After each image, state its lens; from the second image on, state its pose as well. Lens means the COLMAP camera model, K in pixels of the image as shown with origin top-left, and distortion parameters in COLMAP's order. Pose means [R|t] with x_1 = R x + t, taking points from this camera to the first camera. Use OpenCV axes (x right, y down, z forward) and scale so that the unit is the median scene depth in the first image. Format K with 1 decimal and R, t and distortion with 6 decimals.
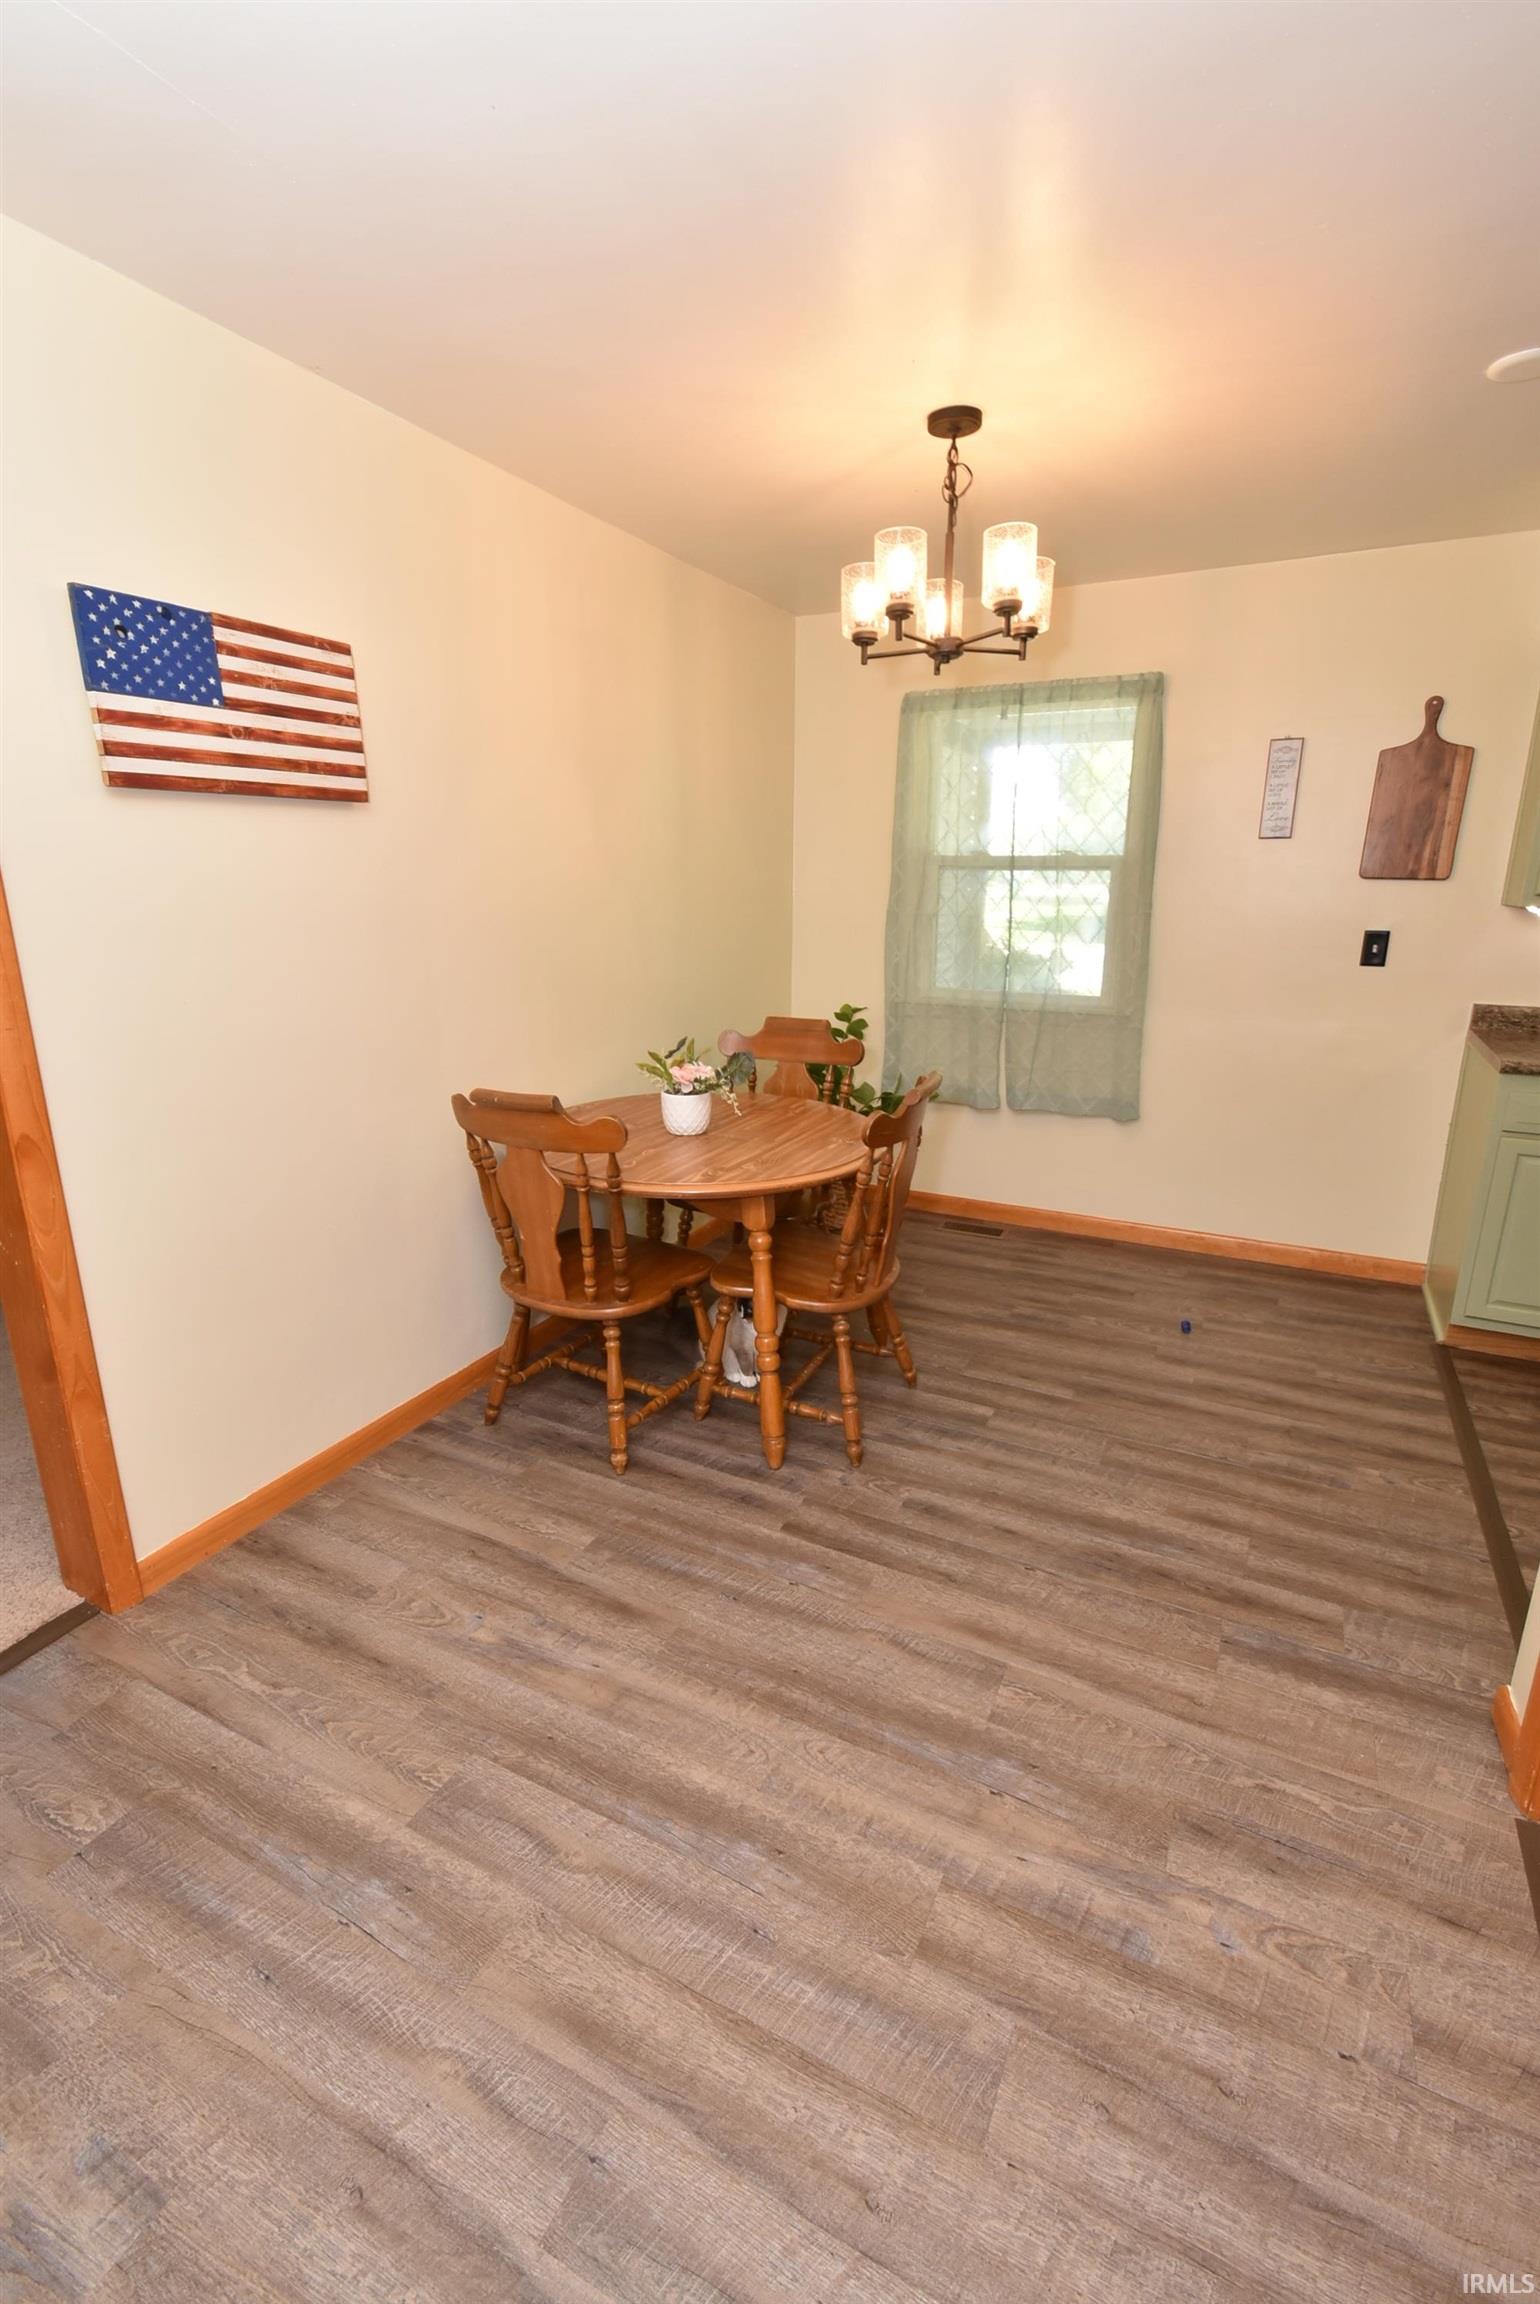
lens RADIAL K [[1017.4, 0, 770.4], [0, 1017.4, 1151.1], [0, 0, 1]] dist [0.000611, -0.000055]
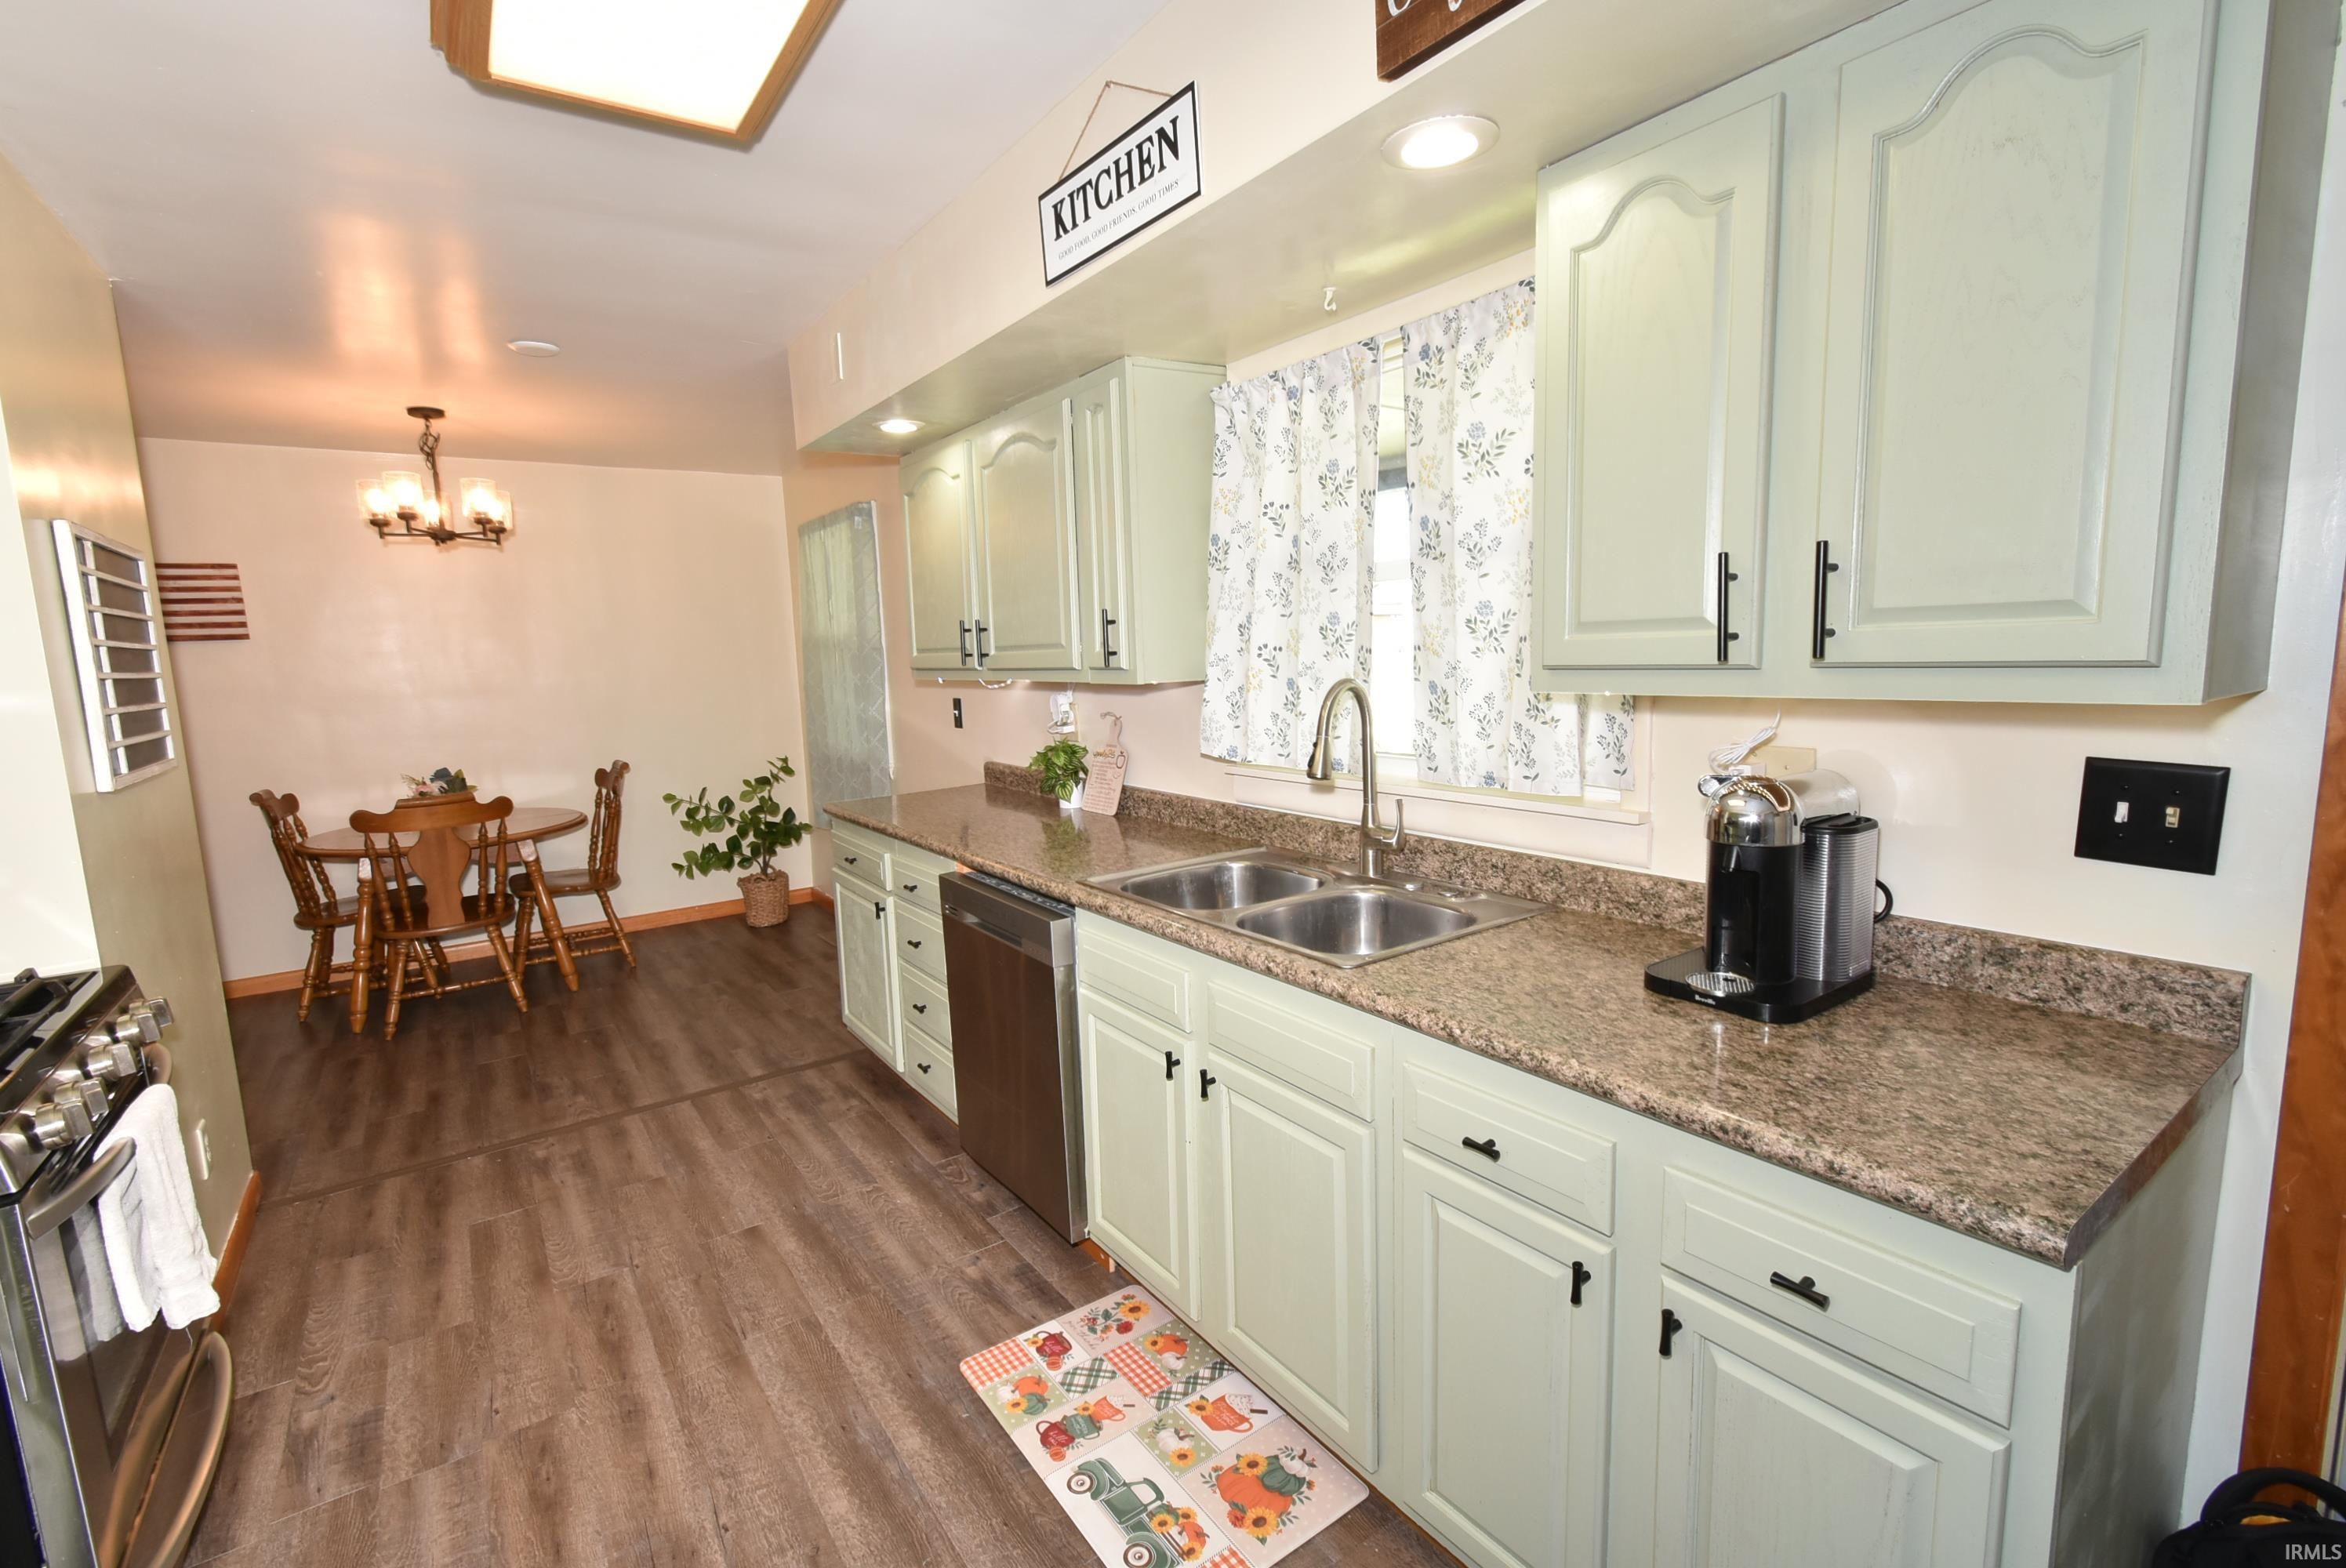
lens RADIAL K [[1035.9, 0, 1160.3], [0, 1035.9, 785.1], [0, 0, 1]] dist [0.000611, -0.000055]
pose [[0.874717, 0.025149, -0.483981, 2.041320], [-0.086820, 0.990629, -0.105437, -0.011398], [0.476794, 0.134247, 0.868703, 0.151599]]
